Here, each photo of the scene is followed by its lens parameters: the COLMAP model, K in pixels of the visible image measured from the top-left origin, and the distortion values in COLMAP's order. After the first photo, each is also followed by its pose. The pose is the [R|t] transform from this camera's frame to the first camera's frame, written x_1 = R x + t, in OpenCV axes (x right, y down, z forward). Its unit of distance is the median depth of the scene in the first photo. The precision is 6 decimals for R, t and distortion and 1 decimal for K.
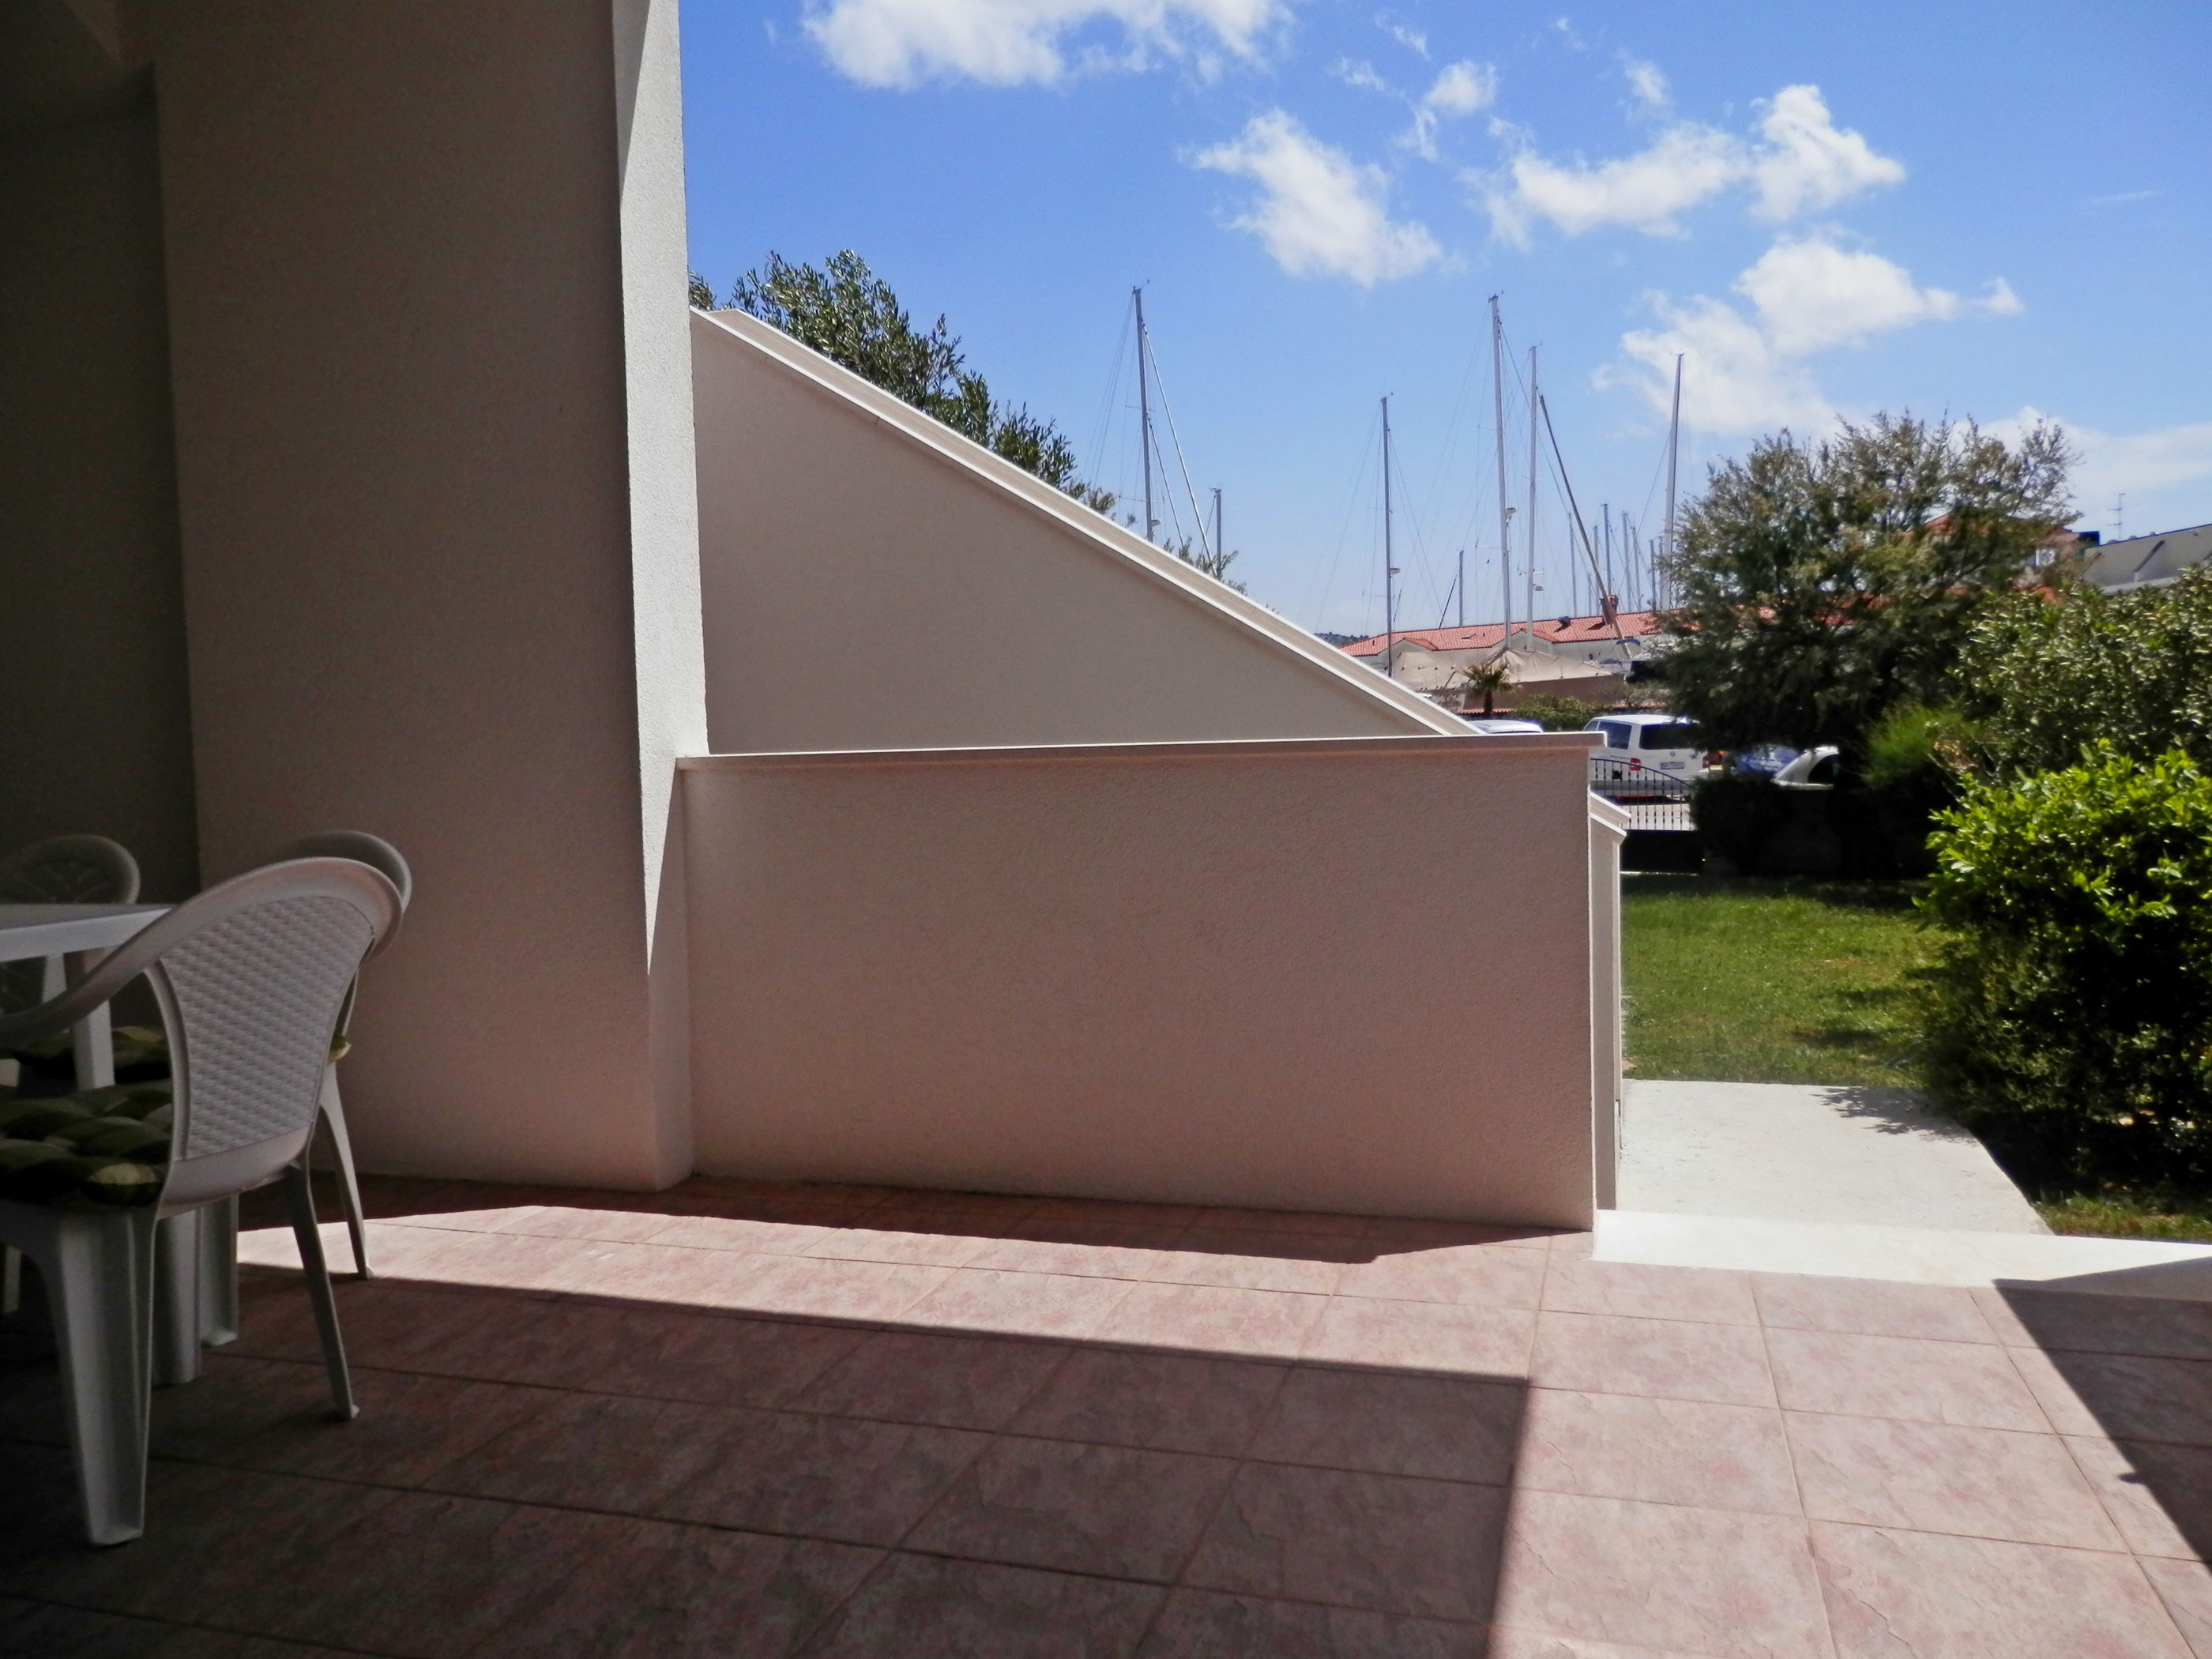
lens RADIAL K [[1631.5, 0, 1108.5], [0, 1631.5, 822.2], [0, 0, 1]] dist [-0.000593, 0.005779]
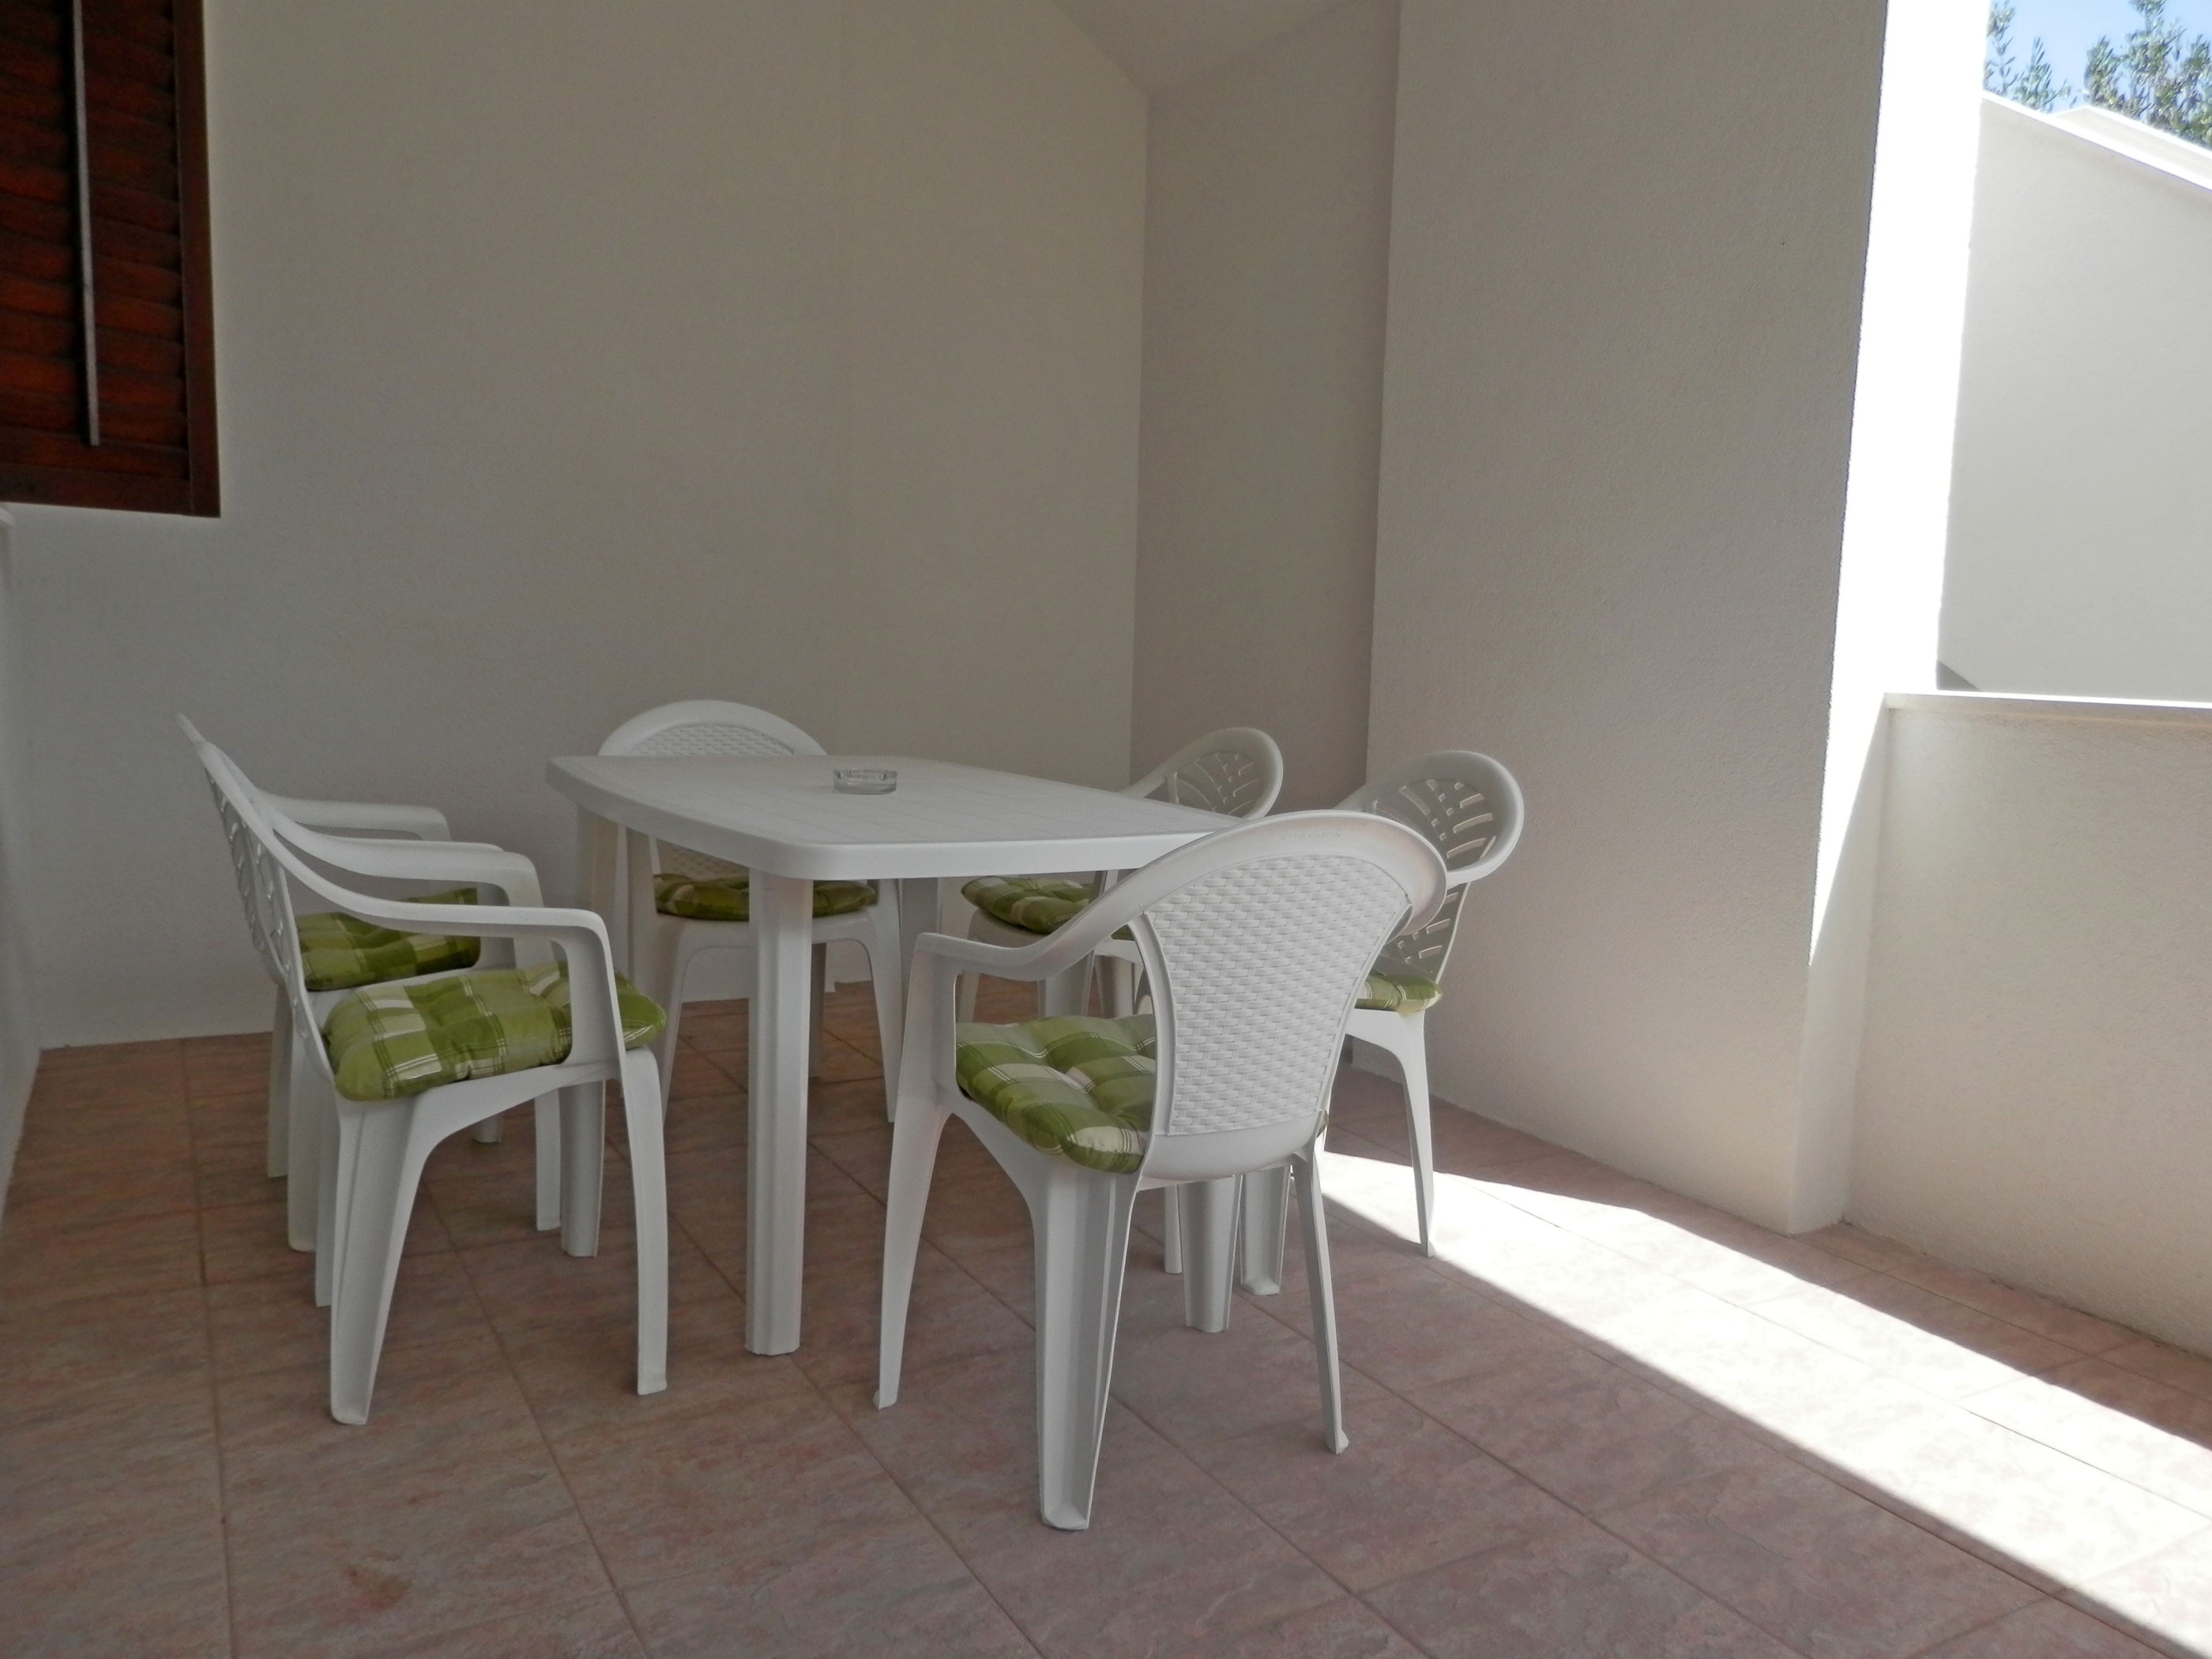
lens RADIAL K [[1631.5, 0, 1108.5], [0, 1631.5, 822.2], [0, 0, 1]] dist [-0.000593, 0.005779]
pose [[0.732974, 0.126539, -0.668384, -0.018217], [-0.080527, 0.991778, 0.099456, -0.037312], [0.675474, -0.019075, 0.737137, 0.272435]]
